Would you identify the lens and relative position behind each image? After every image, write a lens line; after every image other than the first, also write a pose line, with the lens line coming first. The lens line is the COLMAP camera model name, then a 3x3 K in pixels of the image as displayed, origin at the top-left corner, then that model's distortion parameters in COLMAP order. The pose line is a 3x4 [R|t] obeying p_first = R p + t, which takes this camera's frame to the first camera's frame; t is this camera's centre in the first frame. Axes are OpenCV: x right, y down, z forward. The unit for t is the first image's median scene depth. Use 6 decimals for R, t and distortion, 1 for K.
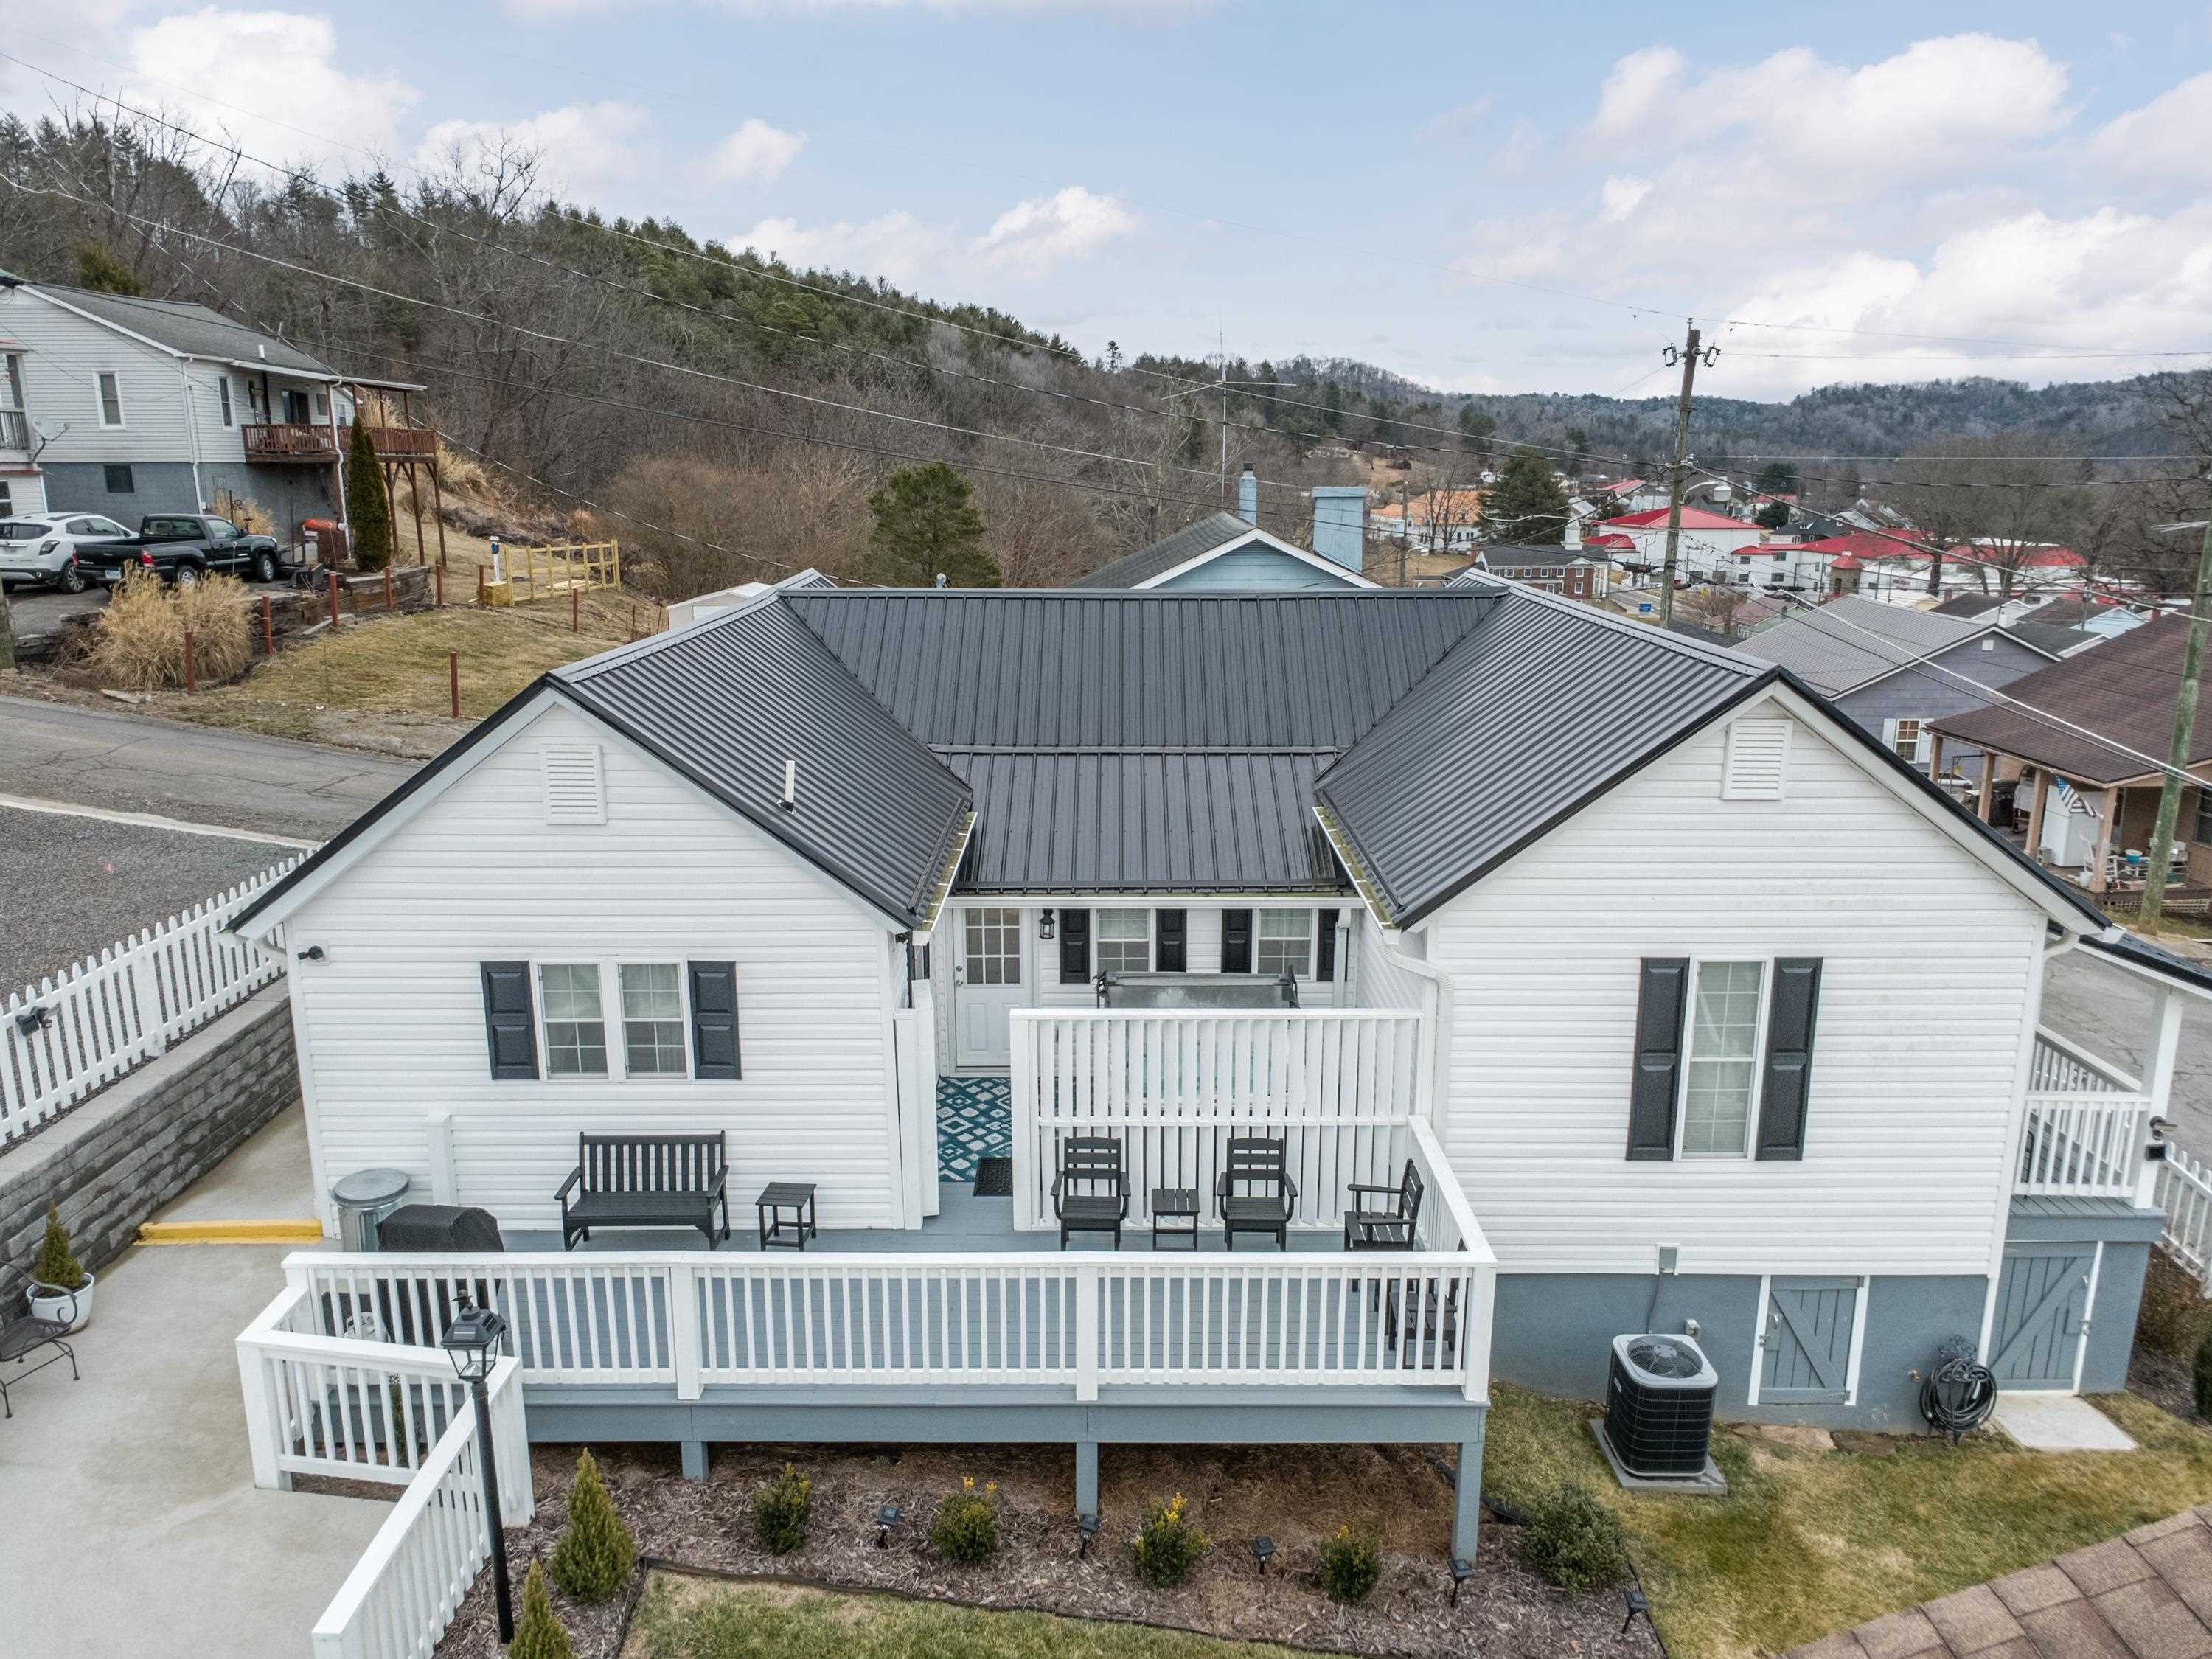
lens RADIAL K [[1496.8, 0, 1106.0], [0, 1496.8, 829.5], [0, 0, 1]] dist [-0.000173, 0.001805]
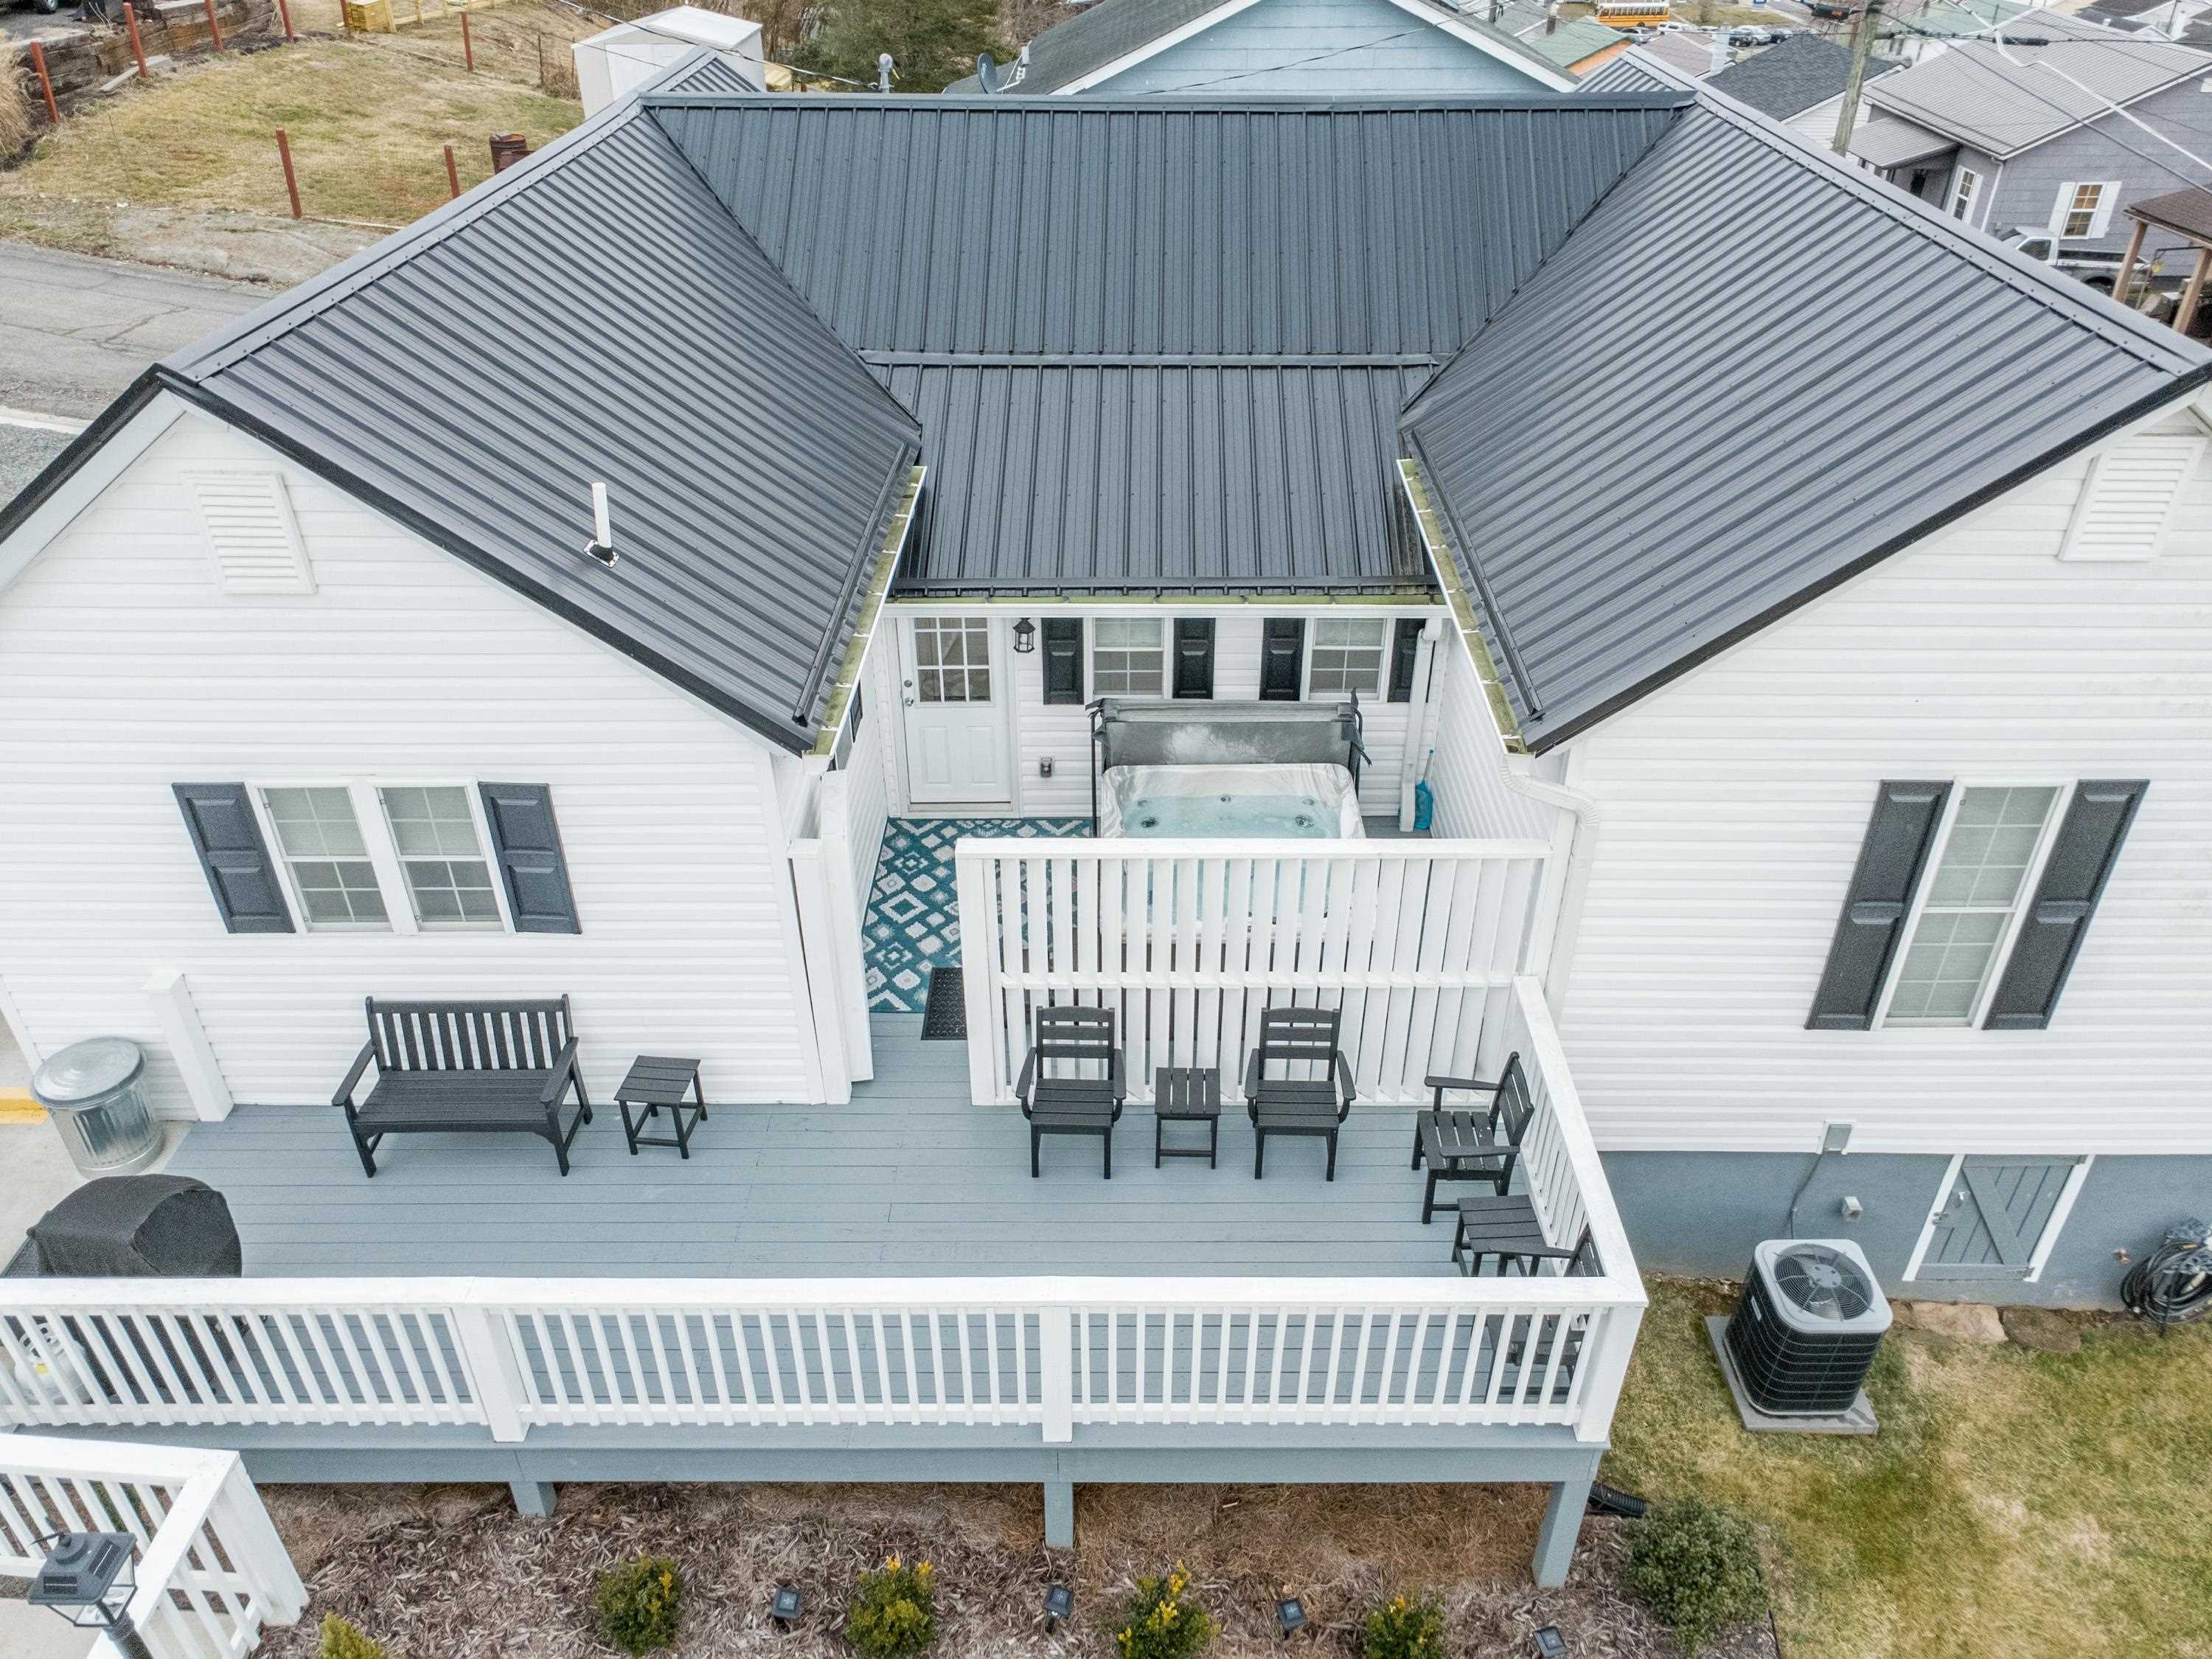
lens RADIAL K [[1541.9, 0, 1112.7], [0, 1541.9, 821.8], [0, 0, 1]] dist [0.003801, 0.002164]
pose [[0.999897, 0.010521, -0.009794, 0.015246], [-0.006619, 0.941853, 0.335960, -0.127696], [0.012759, -0.335860, 0.941825, 0.323093]]
